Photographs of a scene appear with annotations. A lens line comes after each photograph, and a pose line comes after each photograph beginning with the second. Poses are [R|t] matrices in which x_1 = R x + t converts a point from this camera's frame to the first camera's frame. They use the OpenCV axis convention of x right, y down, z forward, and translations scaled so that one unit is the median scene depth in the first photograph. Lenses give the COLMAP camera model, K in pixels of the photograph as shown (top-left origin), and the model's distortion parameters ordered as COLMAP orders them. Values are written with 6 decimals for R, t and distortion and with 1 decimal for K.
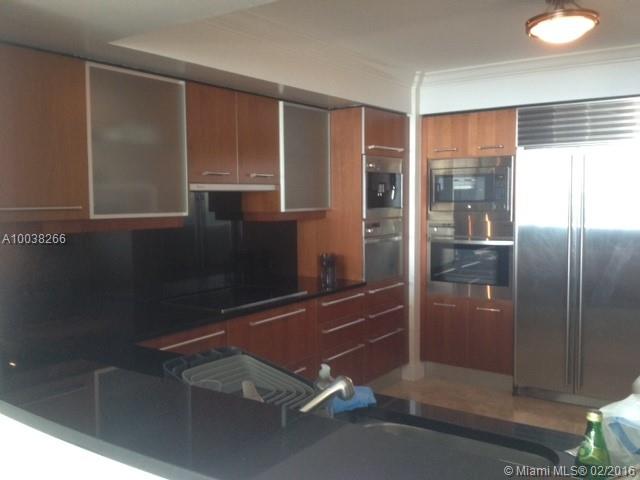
lens RADIAL K [[606.1, 0, 311.5], [0, 606.1, 242.0], [0, 0, 1]] dist [0.111377, -0.254356]
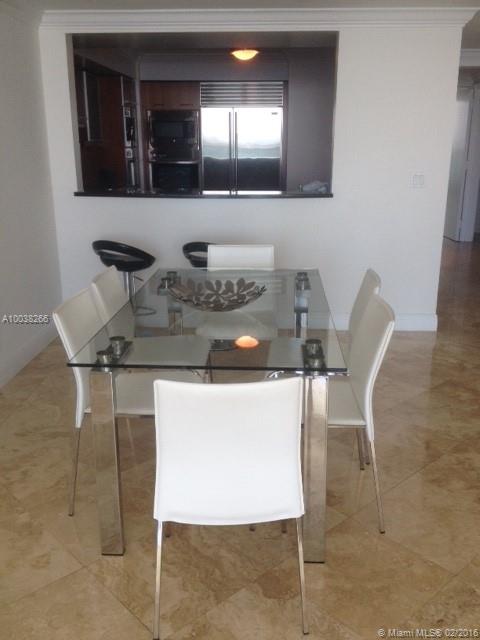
lens RADIAL K [[644.5, 0, 240.0], [0, 644.5, 320.0], [0, 0, 1]] dist [0.056338, -0.003340]
pose [[0.843986, -0.133951, 0.519369, -0.617857], [0.032037, 0.979174, 0.200478, 0.077815], [-0.535407, -0.152562, 0.830701, -0.700560]]
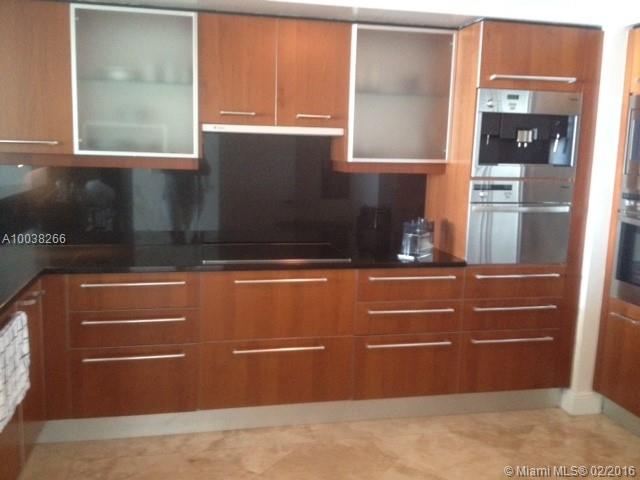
lens RADIAL K [[606.1, 0, 311.5], [0, 606.1, 242.0], [0, 0, 1]] dist [0.111377, -0.254356]
pose [[0.733909, 0.135564, -0.665583, 0.434817], [-0.084222, 0.990482, 0.108871, -0.023618], [0.674007, -0.023844, 0.738340, 0.307705]]
